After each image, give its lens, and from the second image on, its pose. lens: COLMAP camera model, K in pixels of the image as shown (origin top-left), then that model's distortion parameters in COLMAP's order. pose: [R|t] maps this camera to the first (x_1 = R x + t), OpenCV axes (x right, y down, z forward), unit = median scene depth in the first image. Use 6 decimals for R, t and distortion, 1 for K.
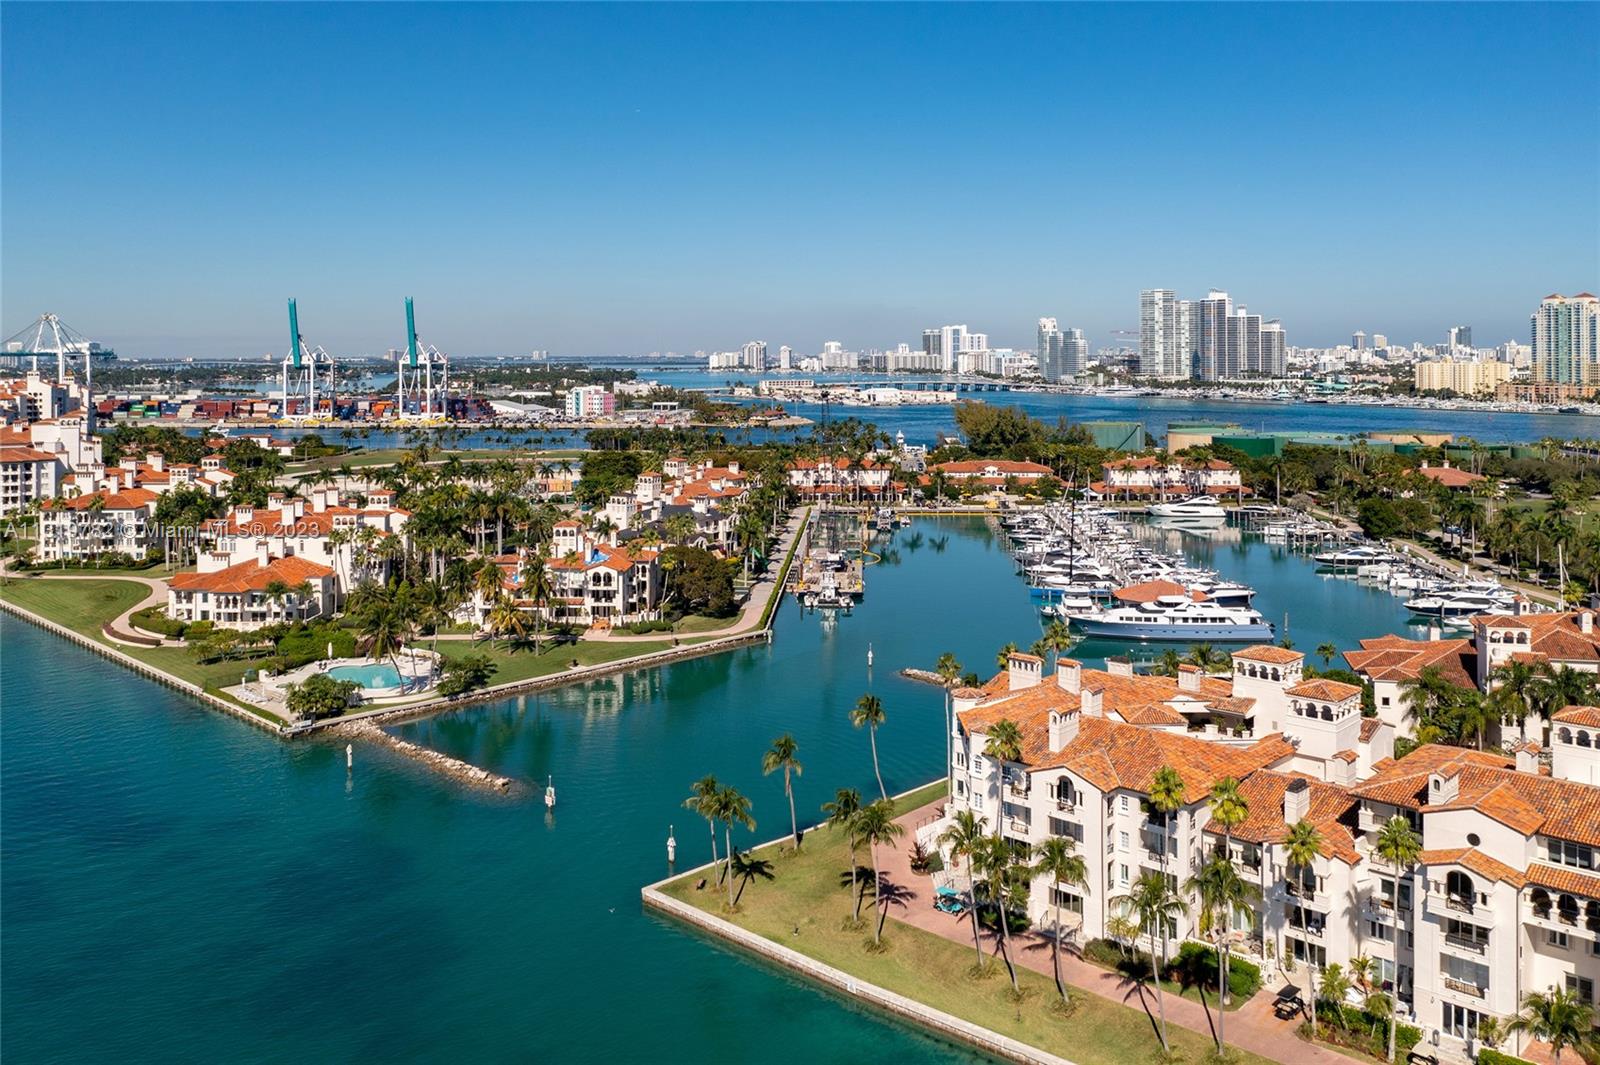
lens RADIAL K [[1313.5, 0, 799.8], [0, 1313.5, 536.2], [0, 0, 1]] dist [-0.038692, 0.006991]
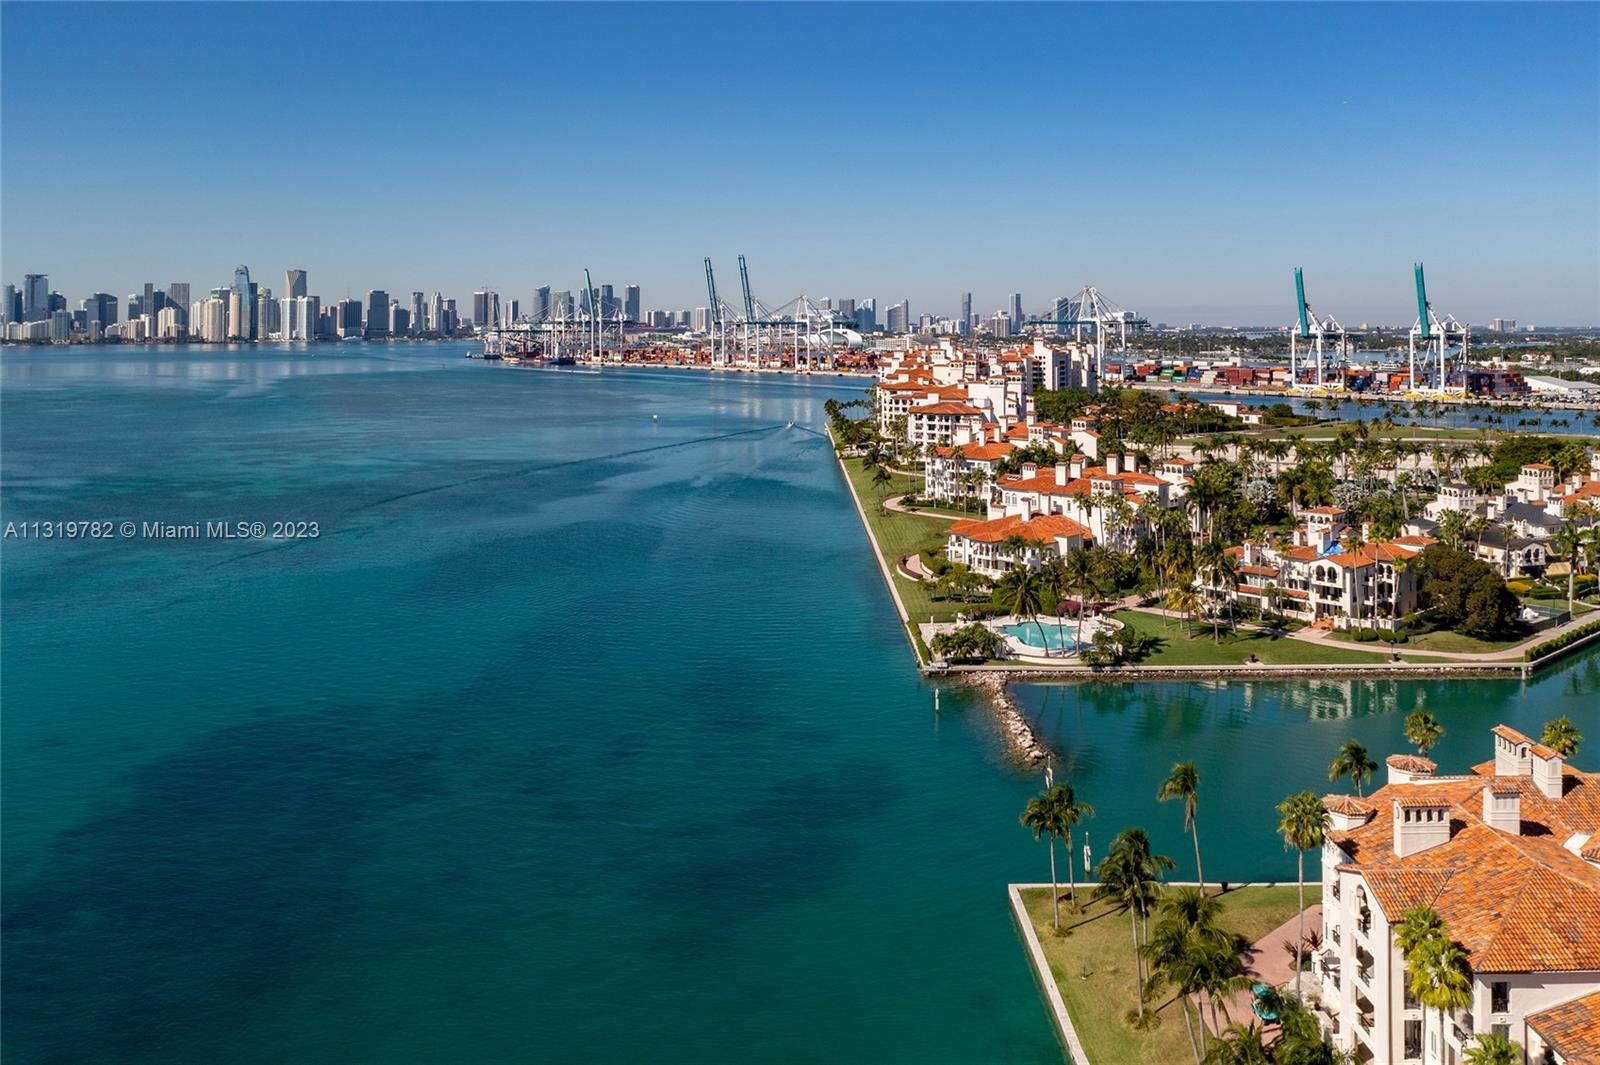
lens RADIAL K [[1313.5, 0, 806.1], [0, 1313.5, 519.0], [0, 0, 1]] dist [-0.038692, 0.006991]
pose [[0.697783, 0.101876, -0.709028, 0.152765], [-0.094483, 0.994276, 0.049877, -0.010267], [0.710051, 0.032187, 0.703414, 0.078211]]
